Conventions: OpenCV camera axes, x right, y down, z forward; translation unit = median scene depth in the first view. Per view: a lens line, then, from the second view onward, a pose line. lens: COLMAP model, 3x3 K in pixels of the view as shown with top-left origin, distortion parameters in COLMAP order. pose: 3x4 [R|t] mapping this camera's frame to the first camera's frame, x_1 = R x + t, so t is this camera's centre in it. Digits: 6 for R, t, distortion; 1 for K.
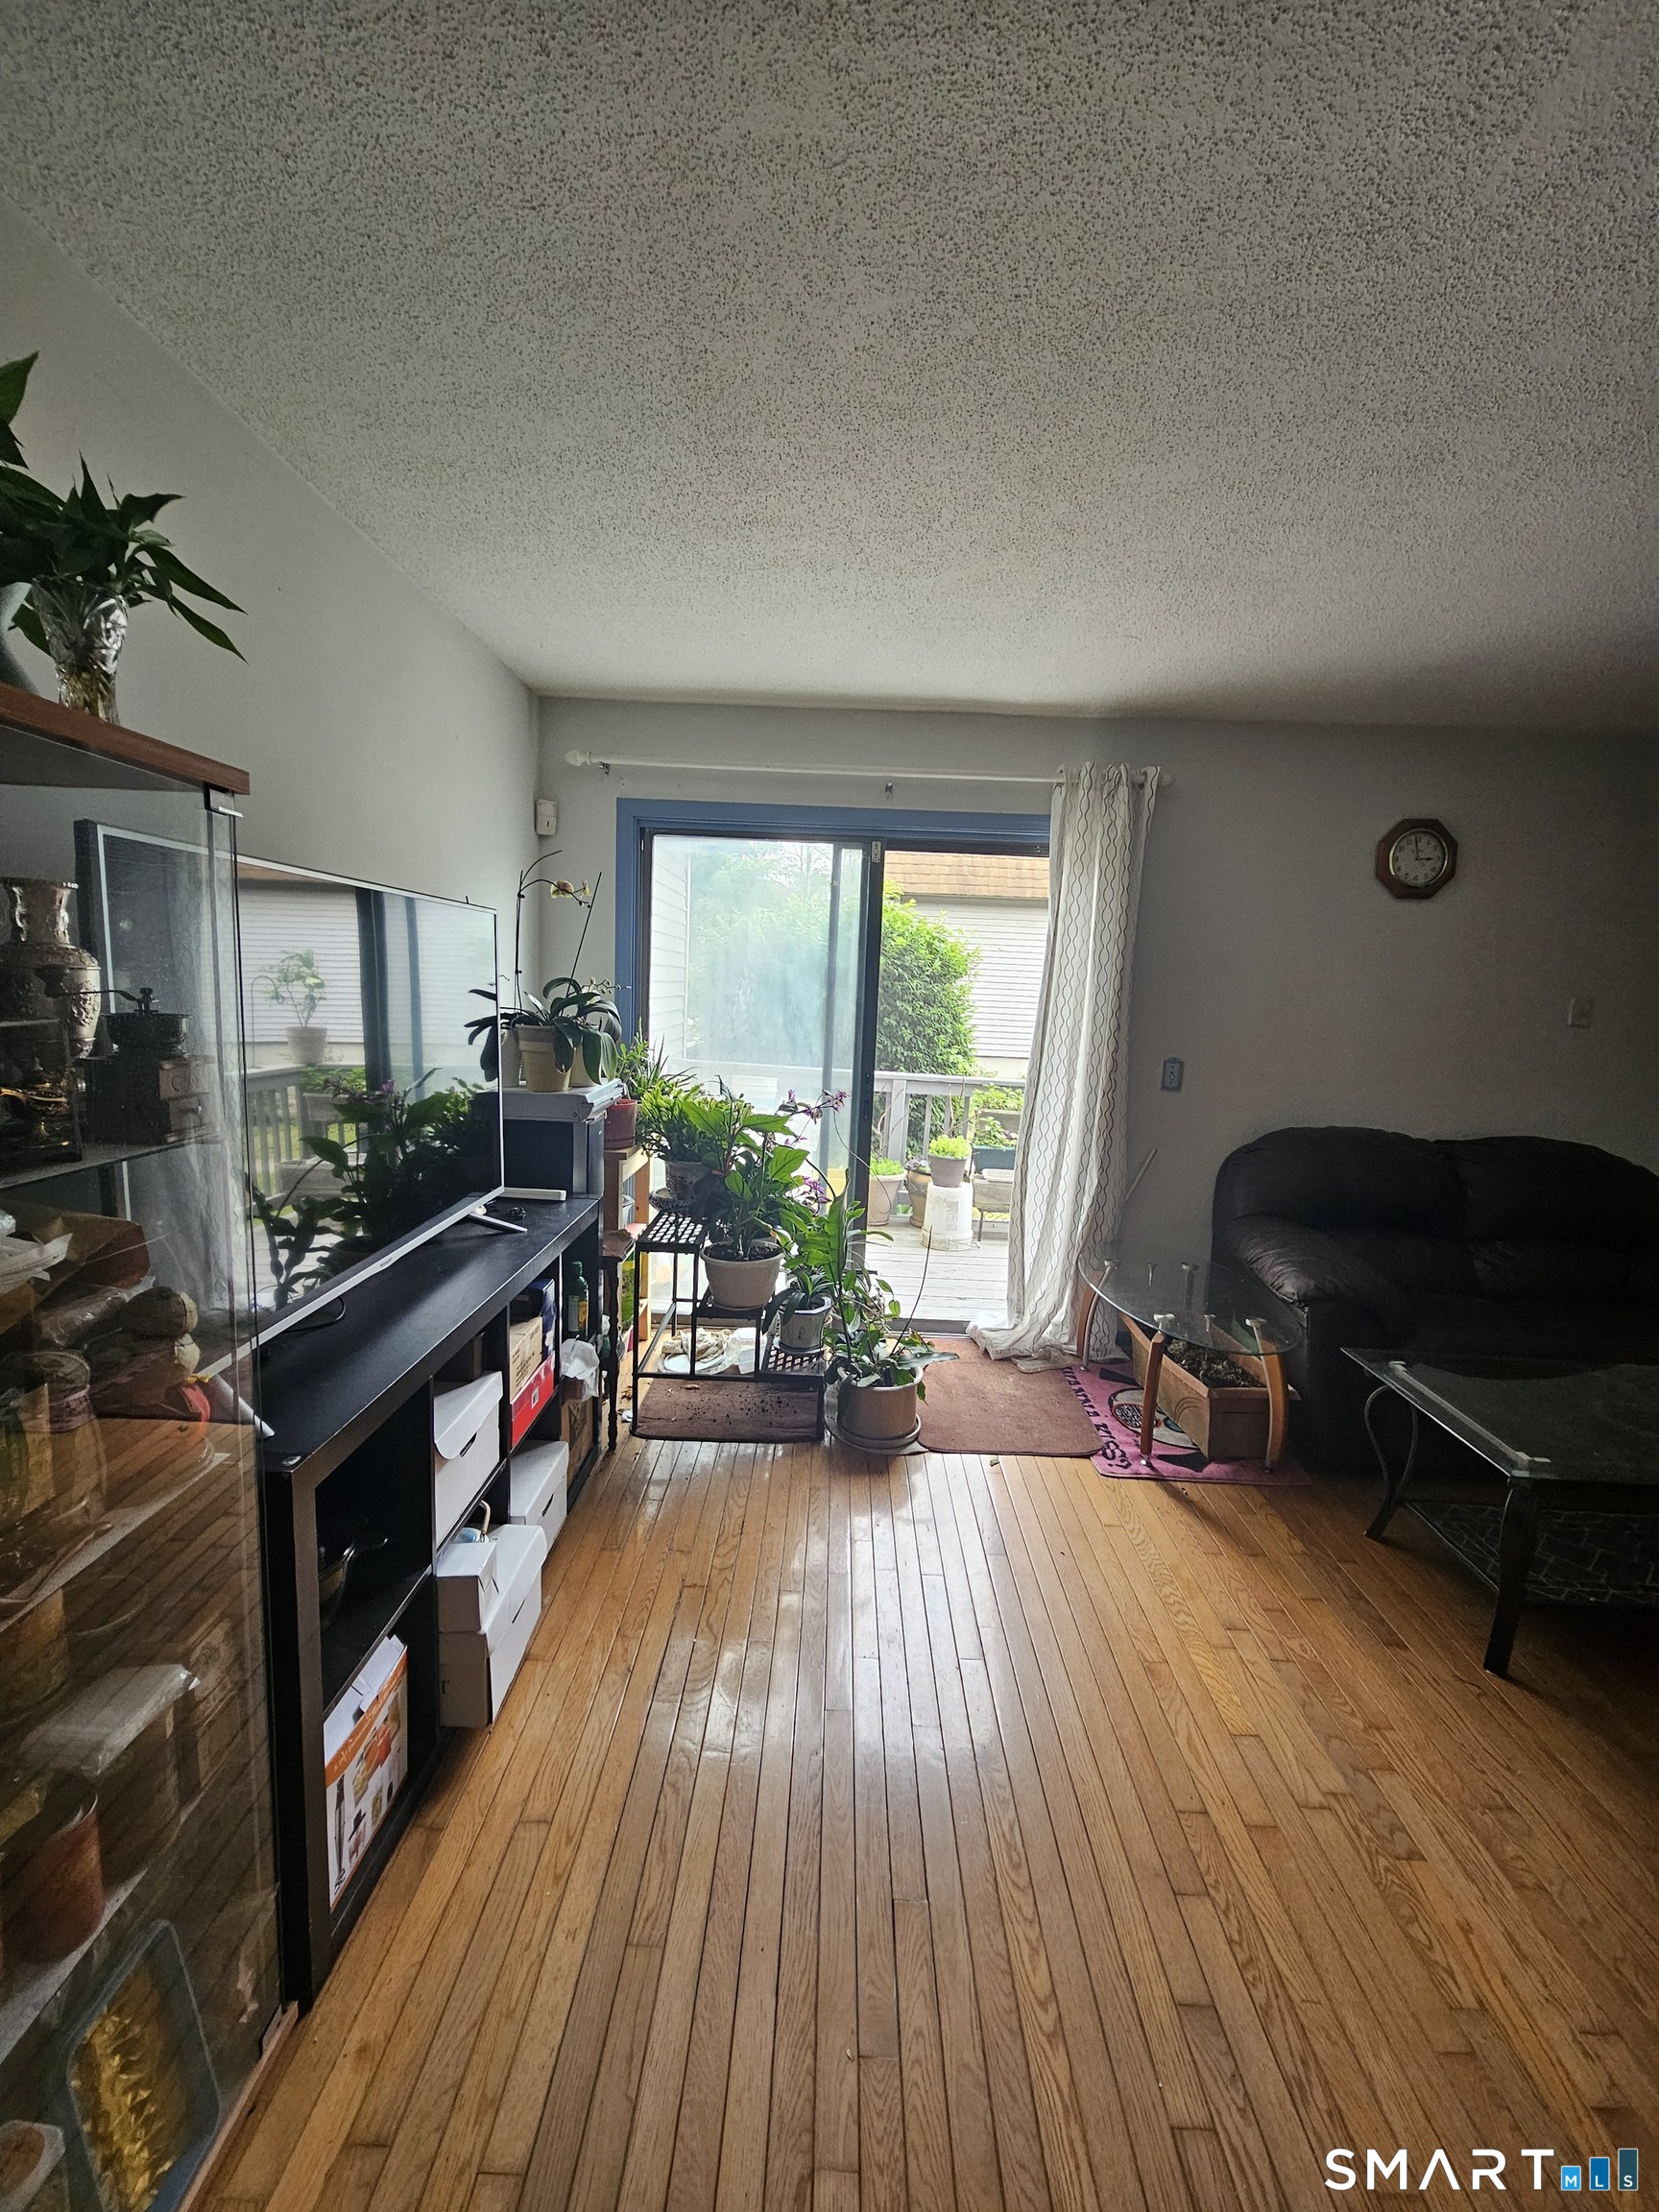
lens RADIAL K [[902.9, 0, 824.0], [0, 902.9, 1107.3], [0, 0, 1]] dist [-0.003007, -0.000738]
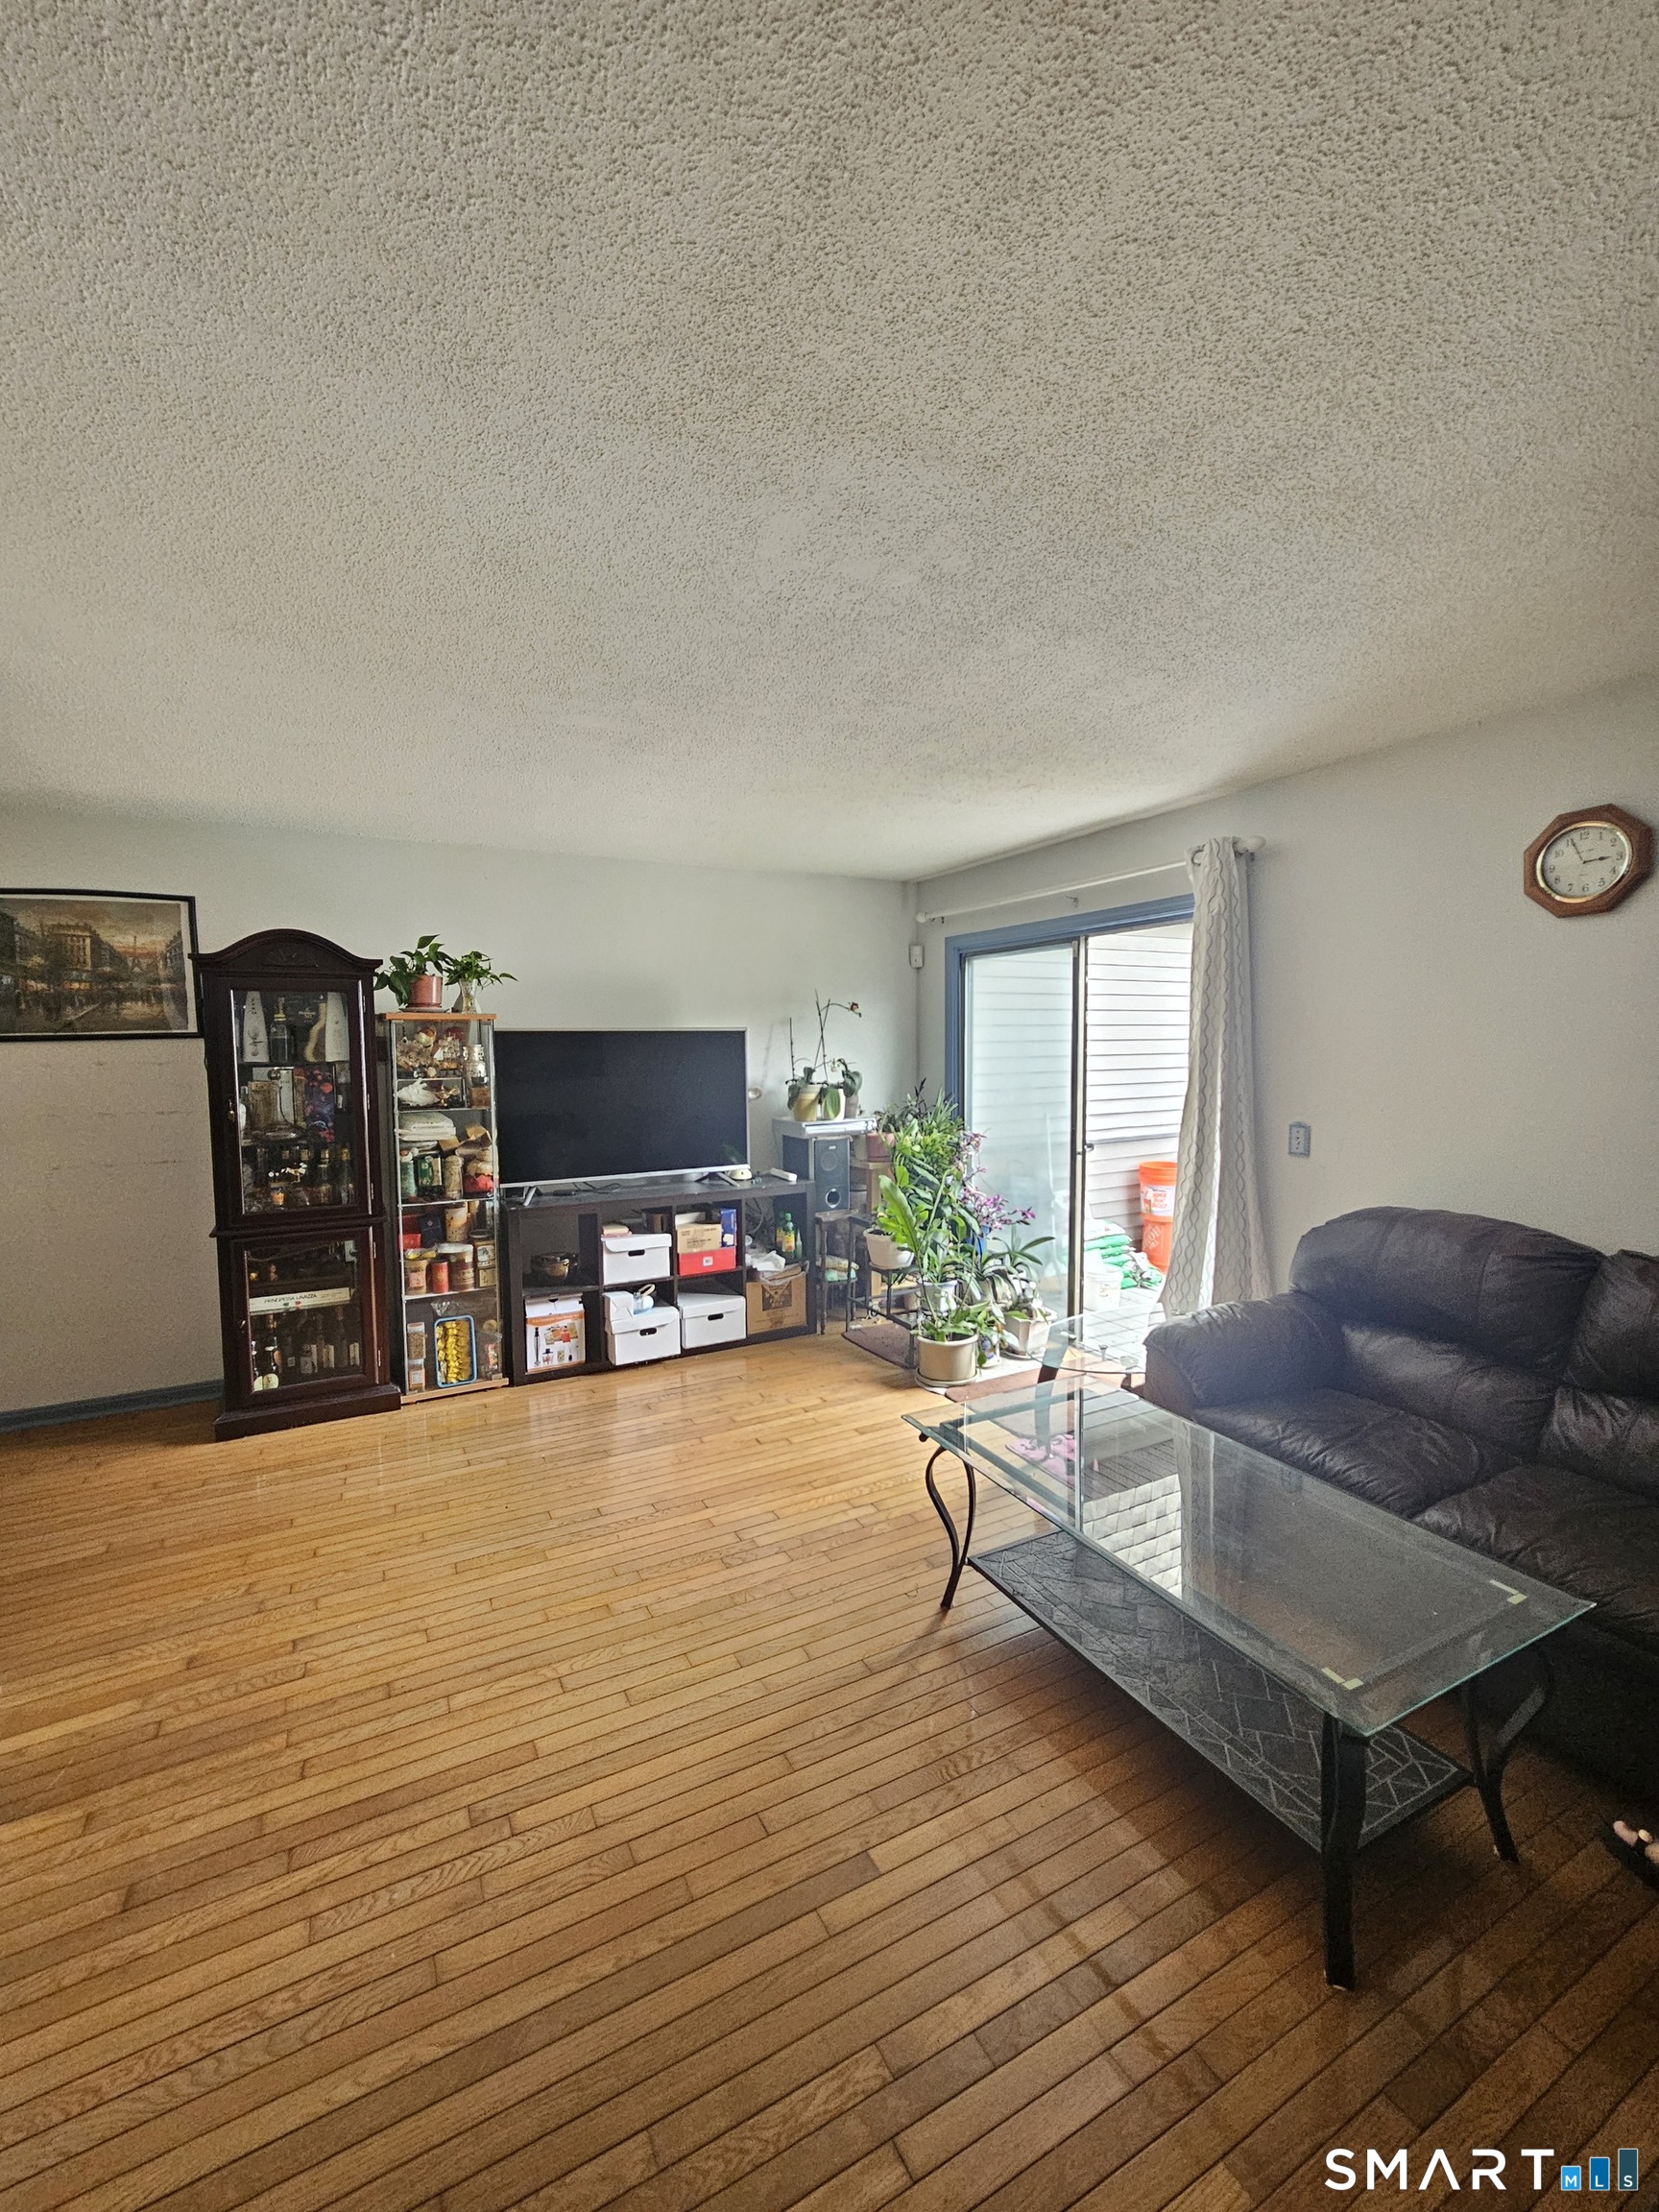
lens RADIAL K [[902.9, 0, 823.4], [0, 902.9, 1109.2], [0, 0, 1]] dist [-0.003007, -0.000738]
pose [[0.480954, 0.019602, -0.876527, 1.521368], [-0.092697, 0.995283, -0.028606, 0.008318], [0.871832, 0.095010, 0.480503, 0.180596]]
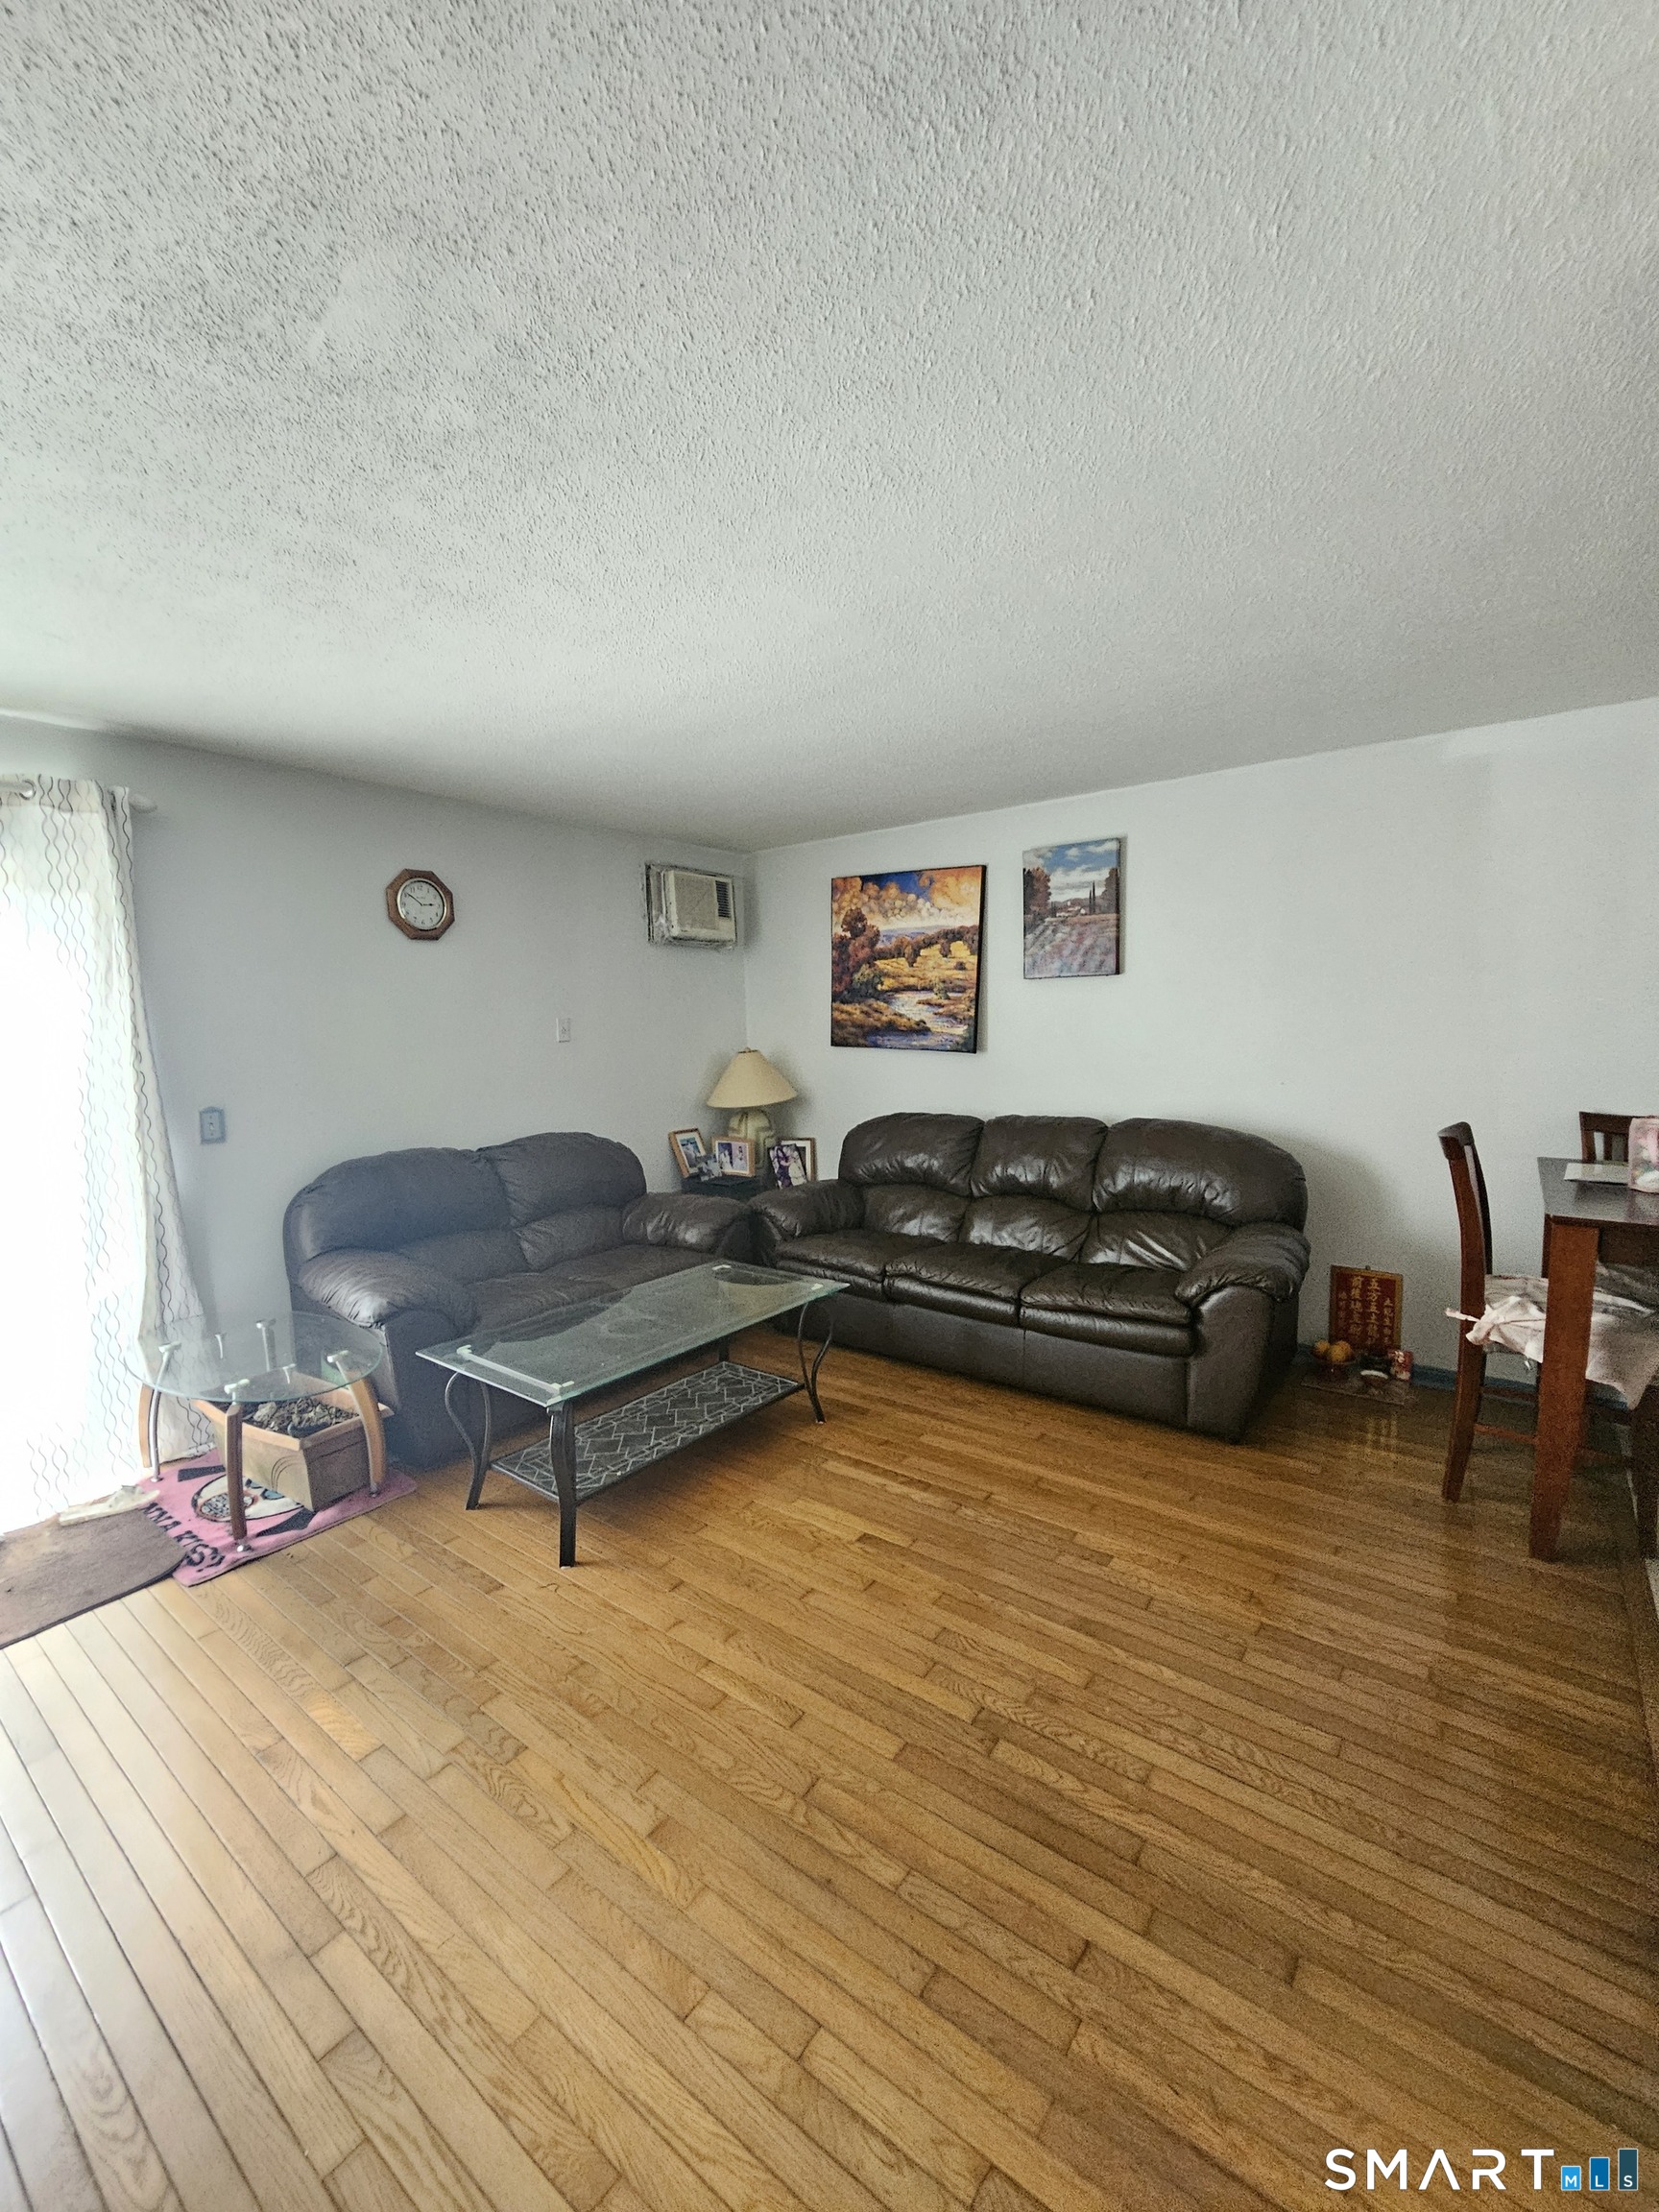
lens RADIAL K [[902.9, 0, 823.2], [0, 902.9, 1104.6], [0, 0, 1]] dist [-0.003007, -0.000738]
pose [[0.588184, -0.122862, 0.799340, 0.033590], [0.155703, 0.987105, 0.037151, 0.009847], [-0.793597, 0.102609, 0.599729, -0.071648]]
